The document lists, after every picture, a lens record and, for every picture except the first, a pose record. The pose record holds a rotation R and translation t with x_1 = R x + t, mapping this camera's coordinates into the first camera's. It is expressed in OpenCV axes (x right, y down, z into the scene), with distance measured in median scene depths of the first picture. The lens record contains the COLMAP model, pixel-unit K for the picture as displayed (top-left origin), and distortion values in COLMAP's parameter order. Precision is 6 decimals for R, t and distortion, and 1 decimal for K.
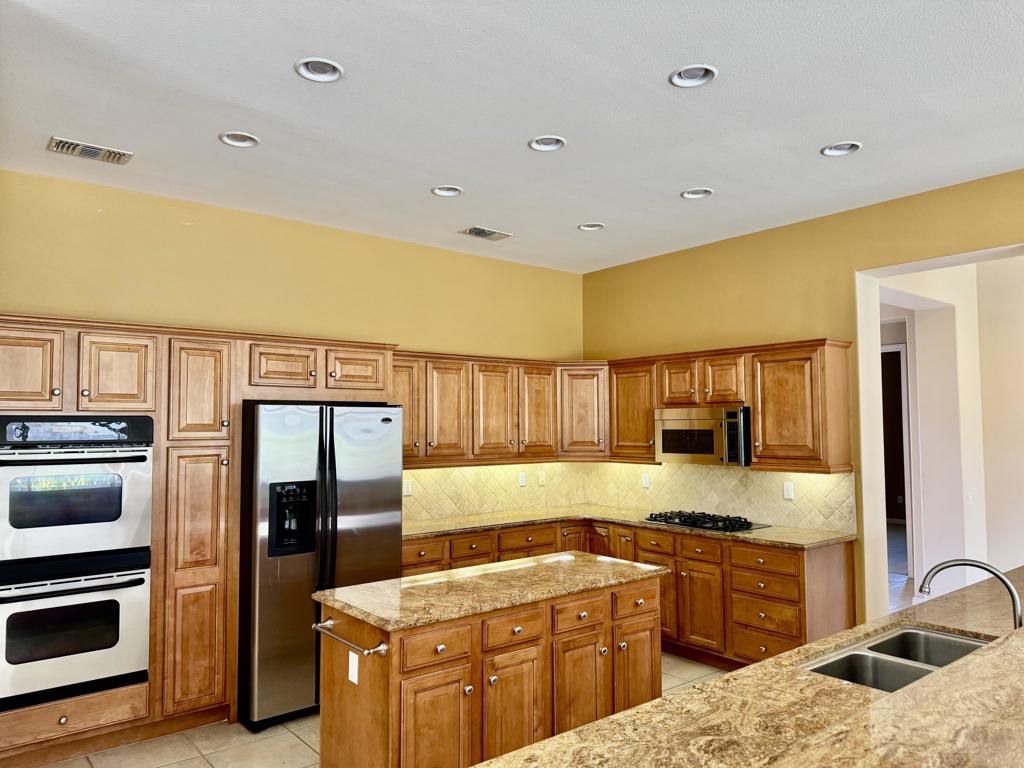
lens RADIAL K [[715.3, 0, 512.0], [0, 715.3, 384.0], [0, 0, 1]] dist [0.045131, -0.052663]
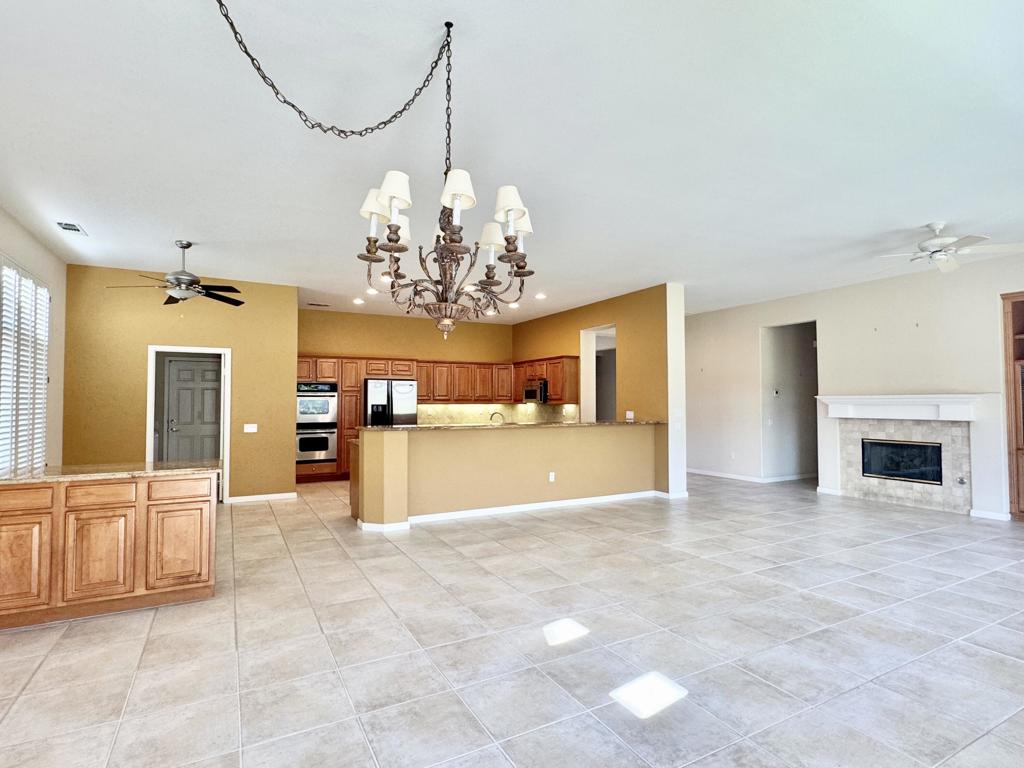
lens RADIAL K [[527.0, 0, 511.3], [0, 527.0, 382.1], [0, 0, 1]] dist [-0.002604, -0.000651]
pose [[0.982883, -0.003814, -0.184190, 0.620566], [0.007781, 0.999753, 0.020821, -0.004372], [0.184065, -0.021898, 0.982670, -1.038419]]
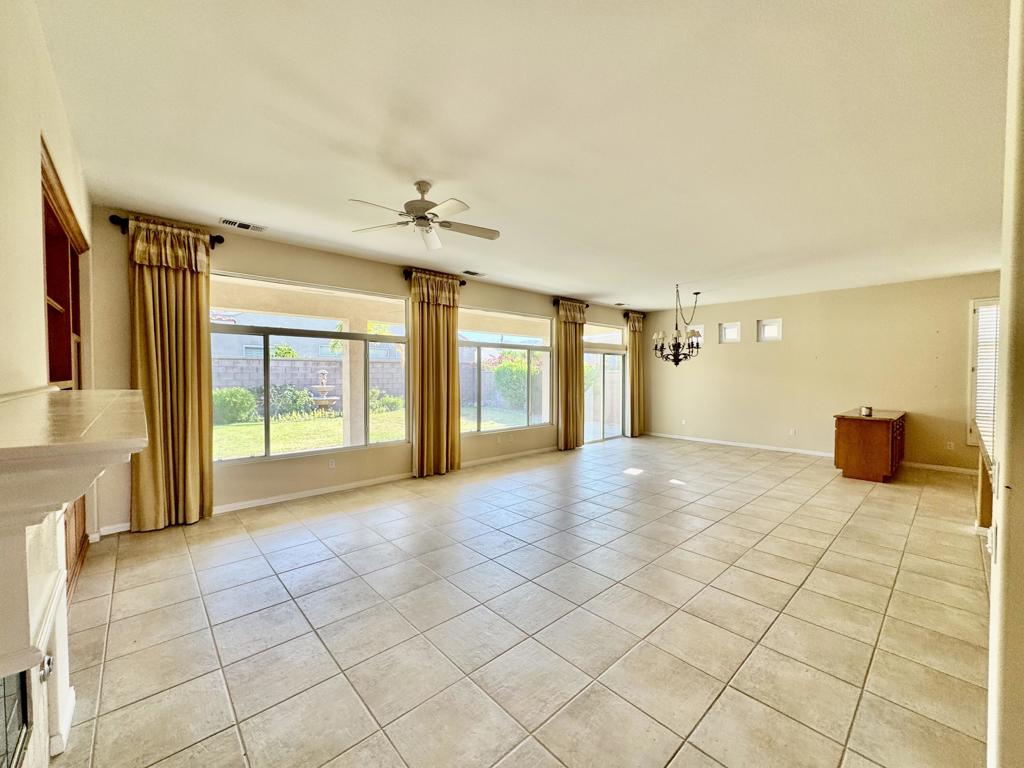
lens RADIAL K [[409.1, 0, 507.4], [0, 409.1, 385.0], [0, 0, 1]] dist [-0.000640, -0.000113]
pose [[-0.998562, 0.002496, -0.053552, 1.191084], [0.004154, 0.999515, -0.030863, 0.074732], [0.053449, -0.031041, -0.998088, 0.975665]]
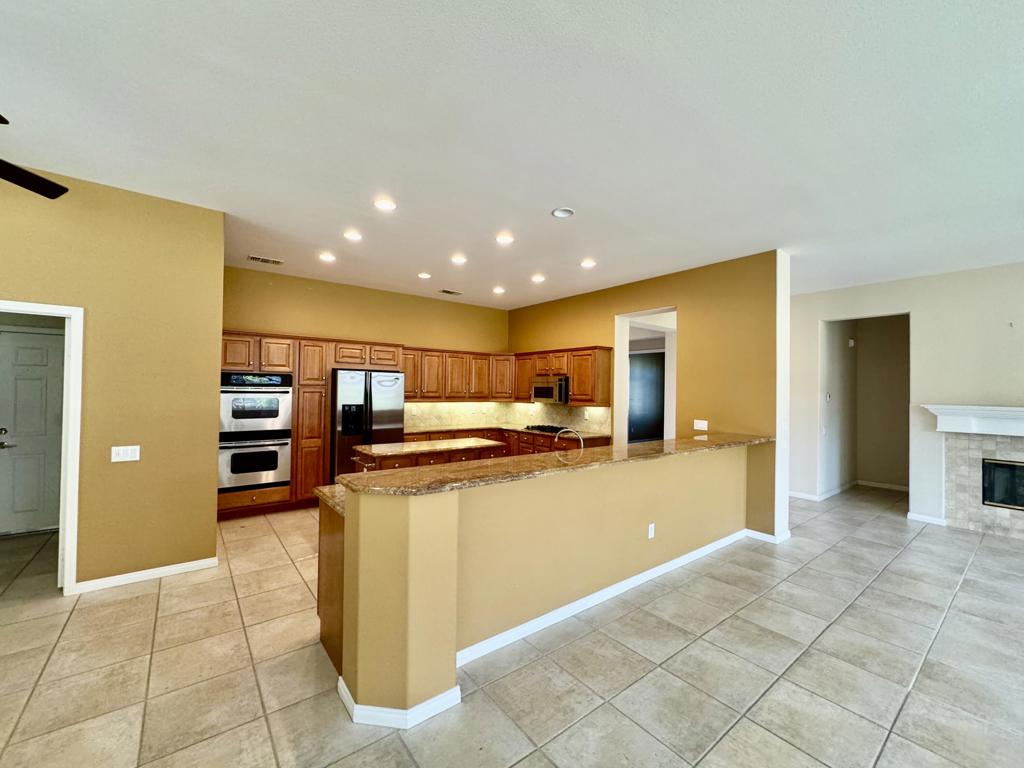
lens RADIAL K [[420.1, 0, 511.7], [0, 420.1, 382.6], [0, 0, 1]] dist [-0.000526, -0.000041]
pose [[0.999607, 0.020279, -0.019360, 0.205153], [-0.019446, 0.998916, 0.042297, -0.000035], [0.020197, -0.041904, 0.998918, -0.295872]]
